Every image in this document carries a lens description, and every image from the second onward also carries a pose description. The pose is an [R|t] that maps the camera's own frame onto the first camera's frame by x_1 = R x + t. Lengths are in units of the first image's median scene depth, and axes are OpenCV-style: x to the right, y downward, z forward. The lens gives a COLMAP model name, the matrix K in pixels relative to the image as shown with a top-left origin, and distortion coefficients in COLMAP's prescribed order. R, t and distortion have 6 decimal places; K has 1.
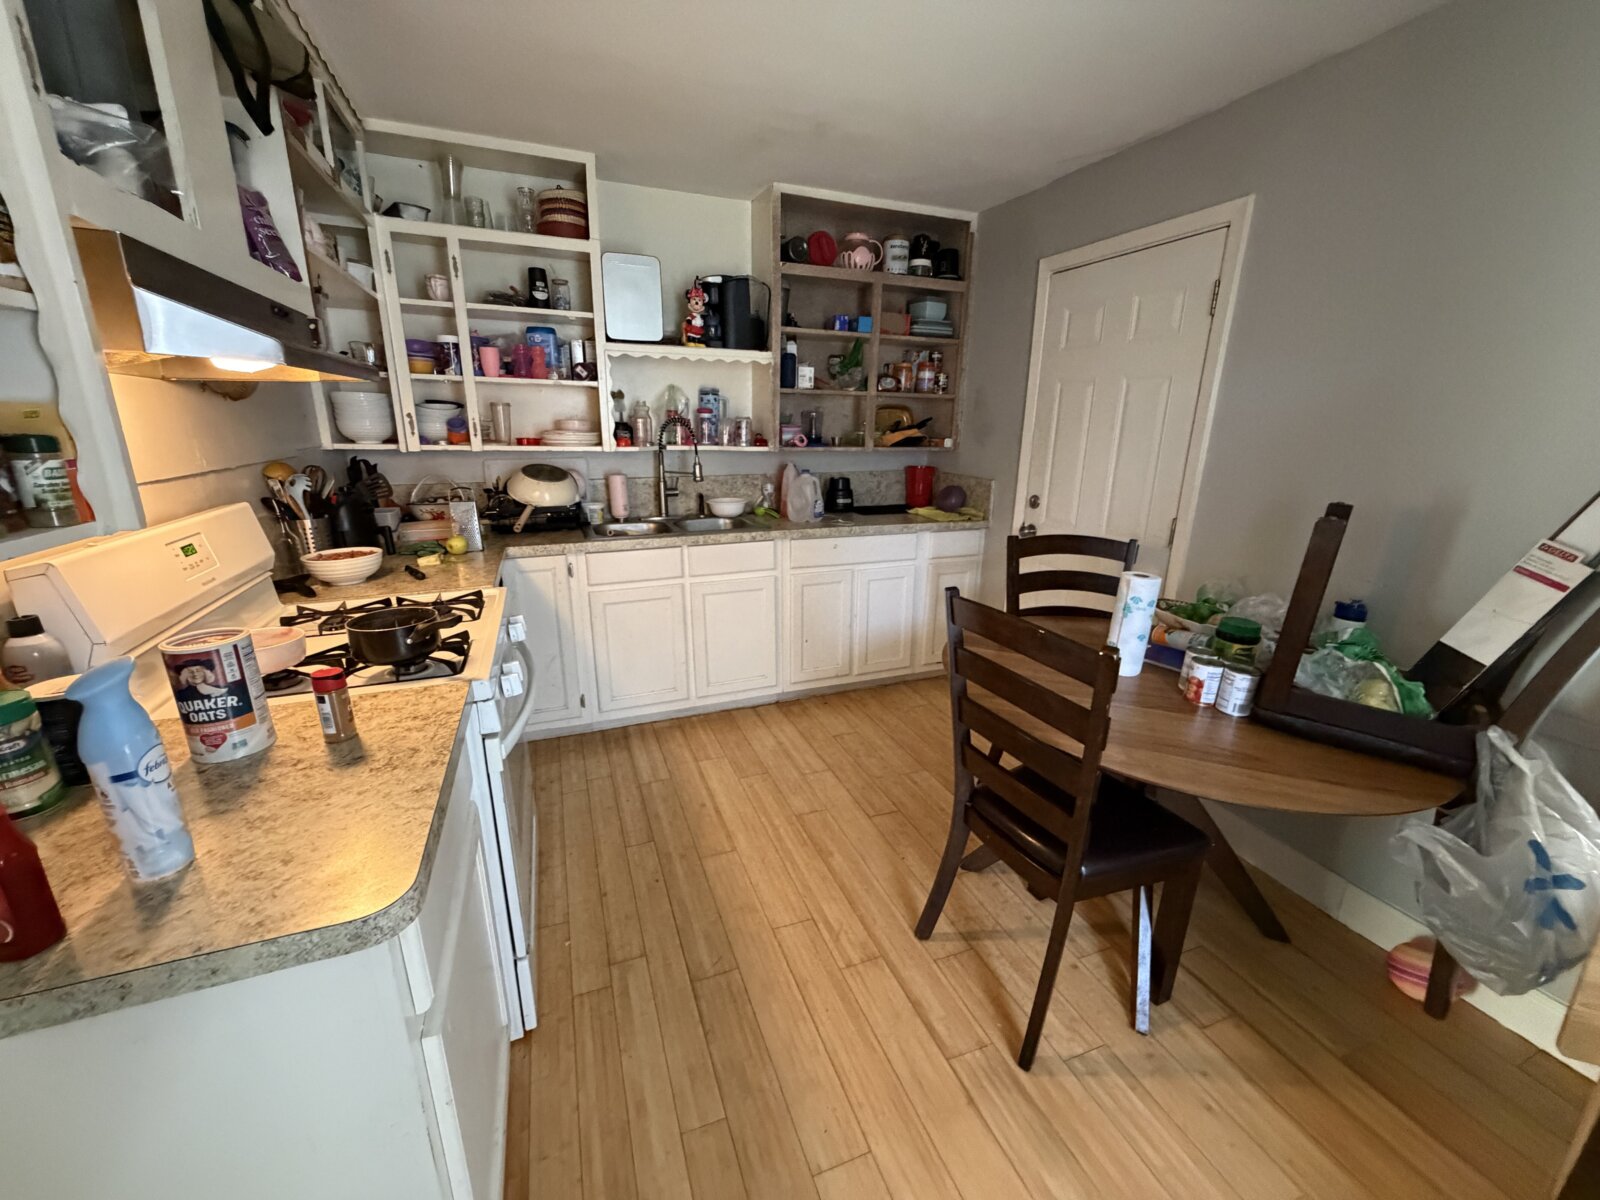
lens RADIAL K [[637.5, 0, 792.6], [0, 637.5, 600.9], [0, 0, 1]] dist [0.001110, -0.000984]
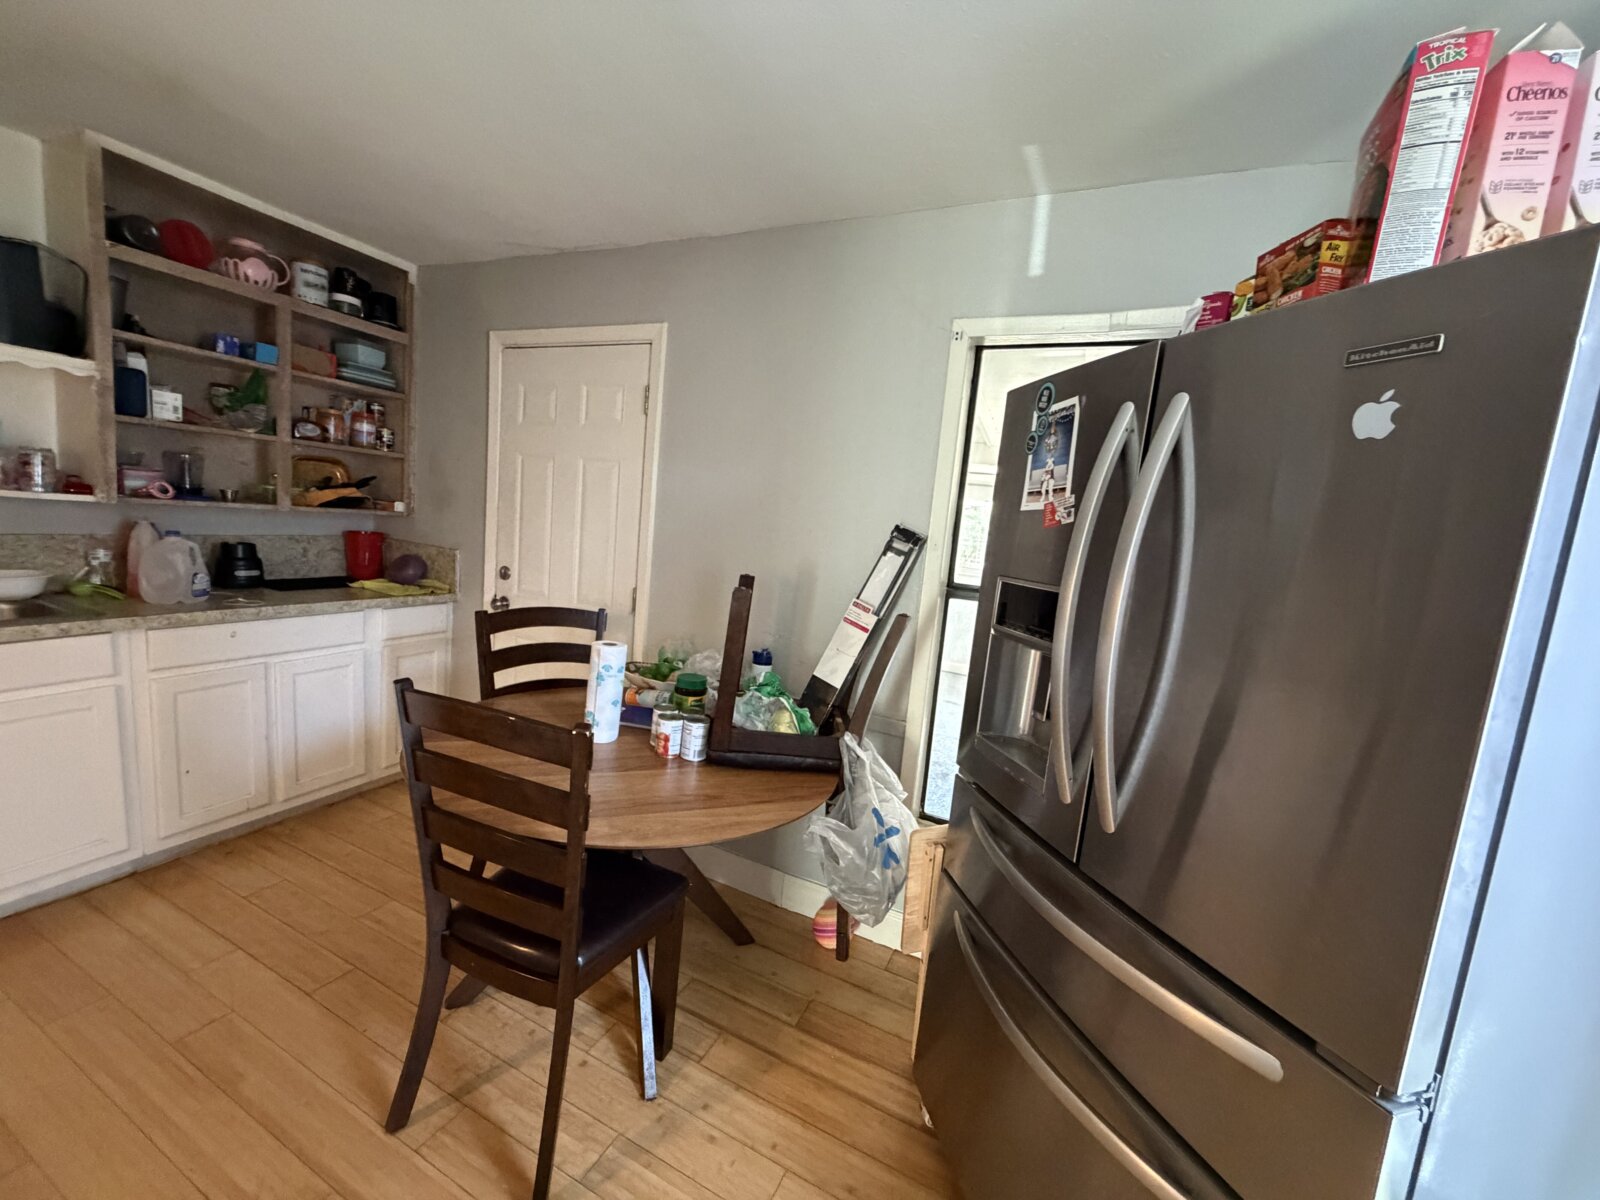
lens RADIAL K [[637.5, 0, 792.6], [0, 637.5, 600.9], [0, 0, 1]] dist [0.001110, -0.000984]
pose [[0.717436, -0.038586, 0.695555, 0.022725], [0.110287, 0.992164, -0.058716, -0.010577], [-0.687839, 0.118835, 0.716069, 0.019417]]
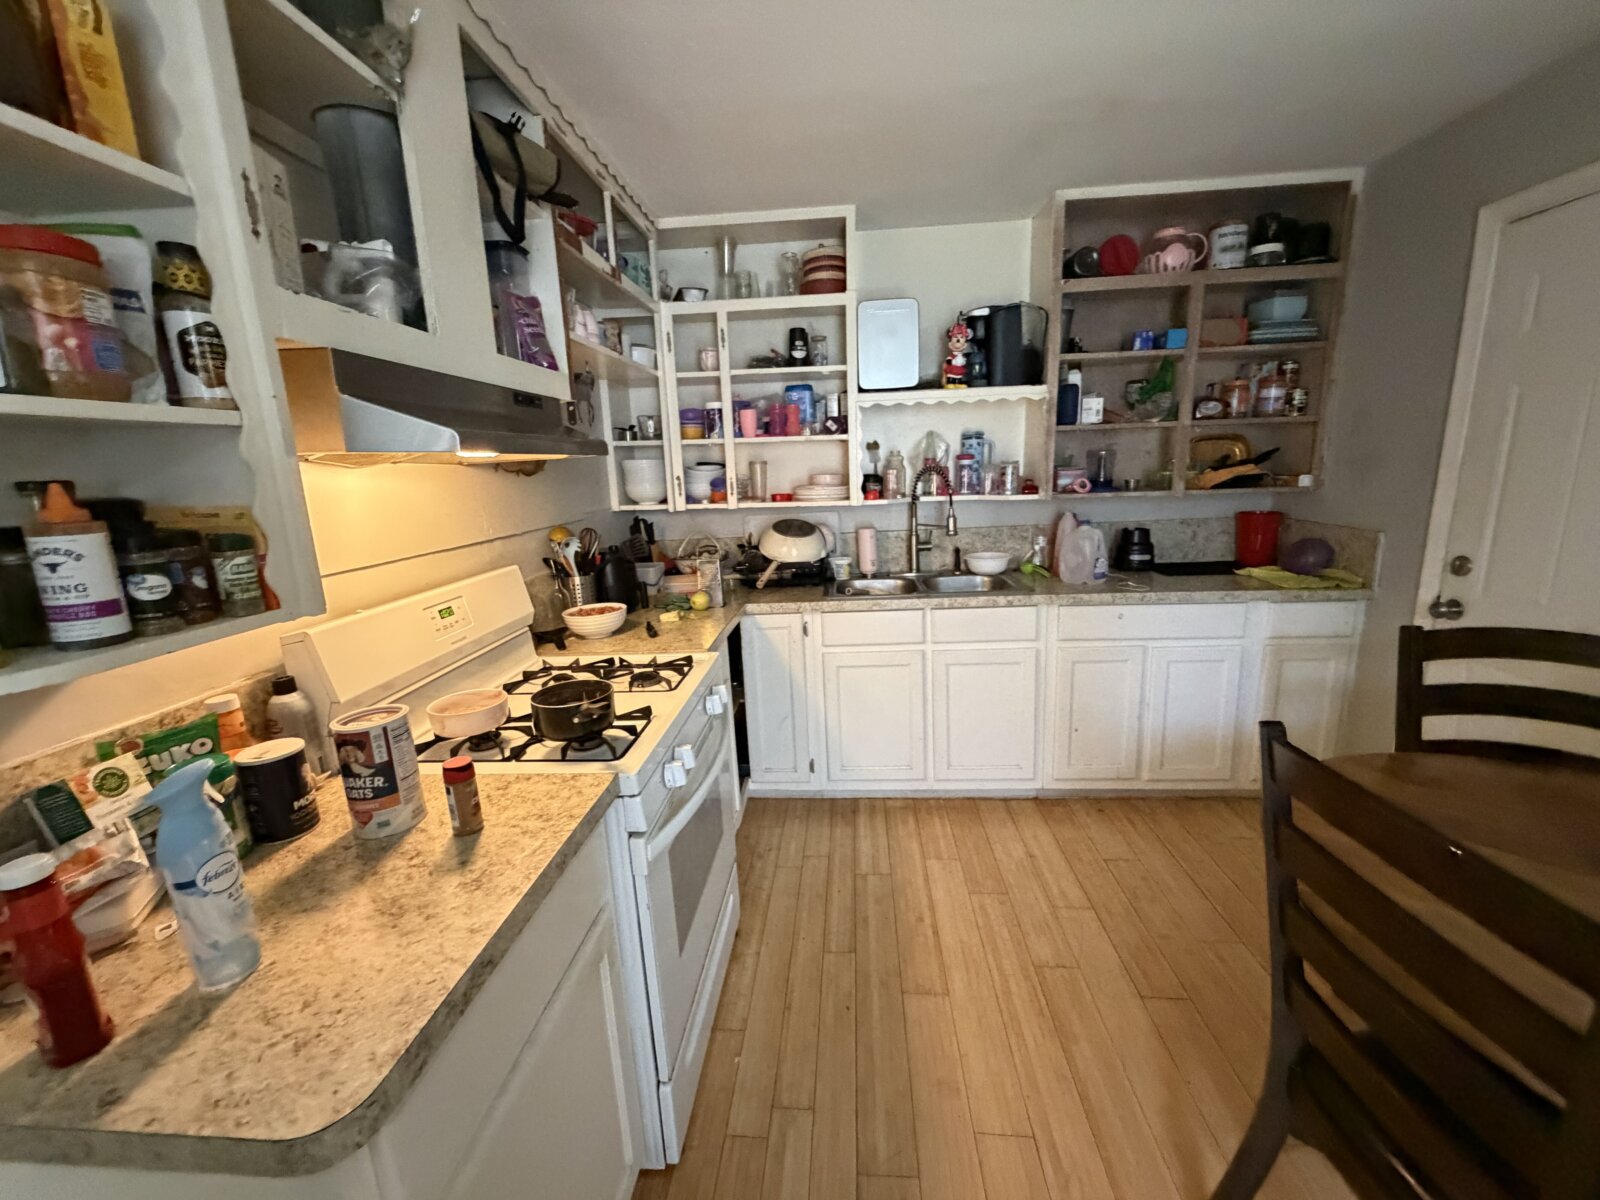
lens RADIAL K [[637.5, 0, 792.6], [0, 637.5, 600.9], [0, 0, 1]] dist [0.001110, -0.000984]
pose [[0.898216, 0.043659, -0.437380, 0.054732], [-0.070134, 0.996542, -0.044555, -0.047529], [0.433923, 0.070696, 0.898172, 0.124248]]
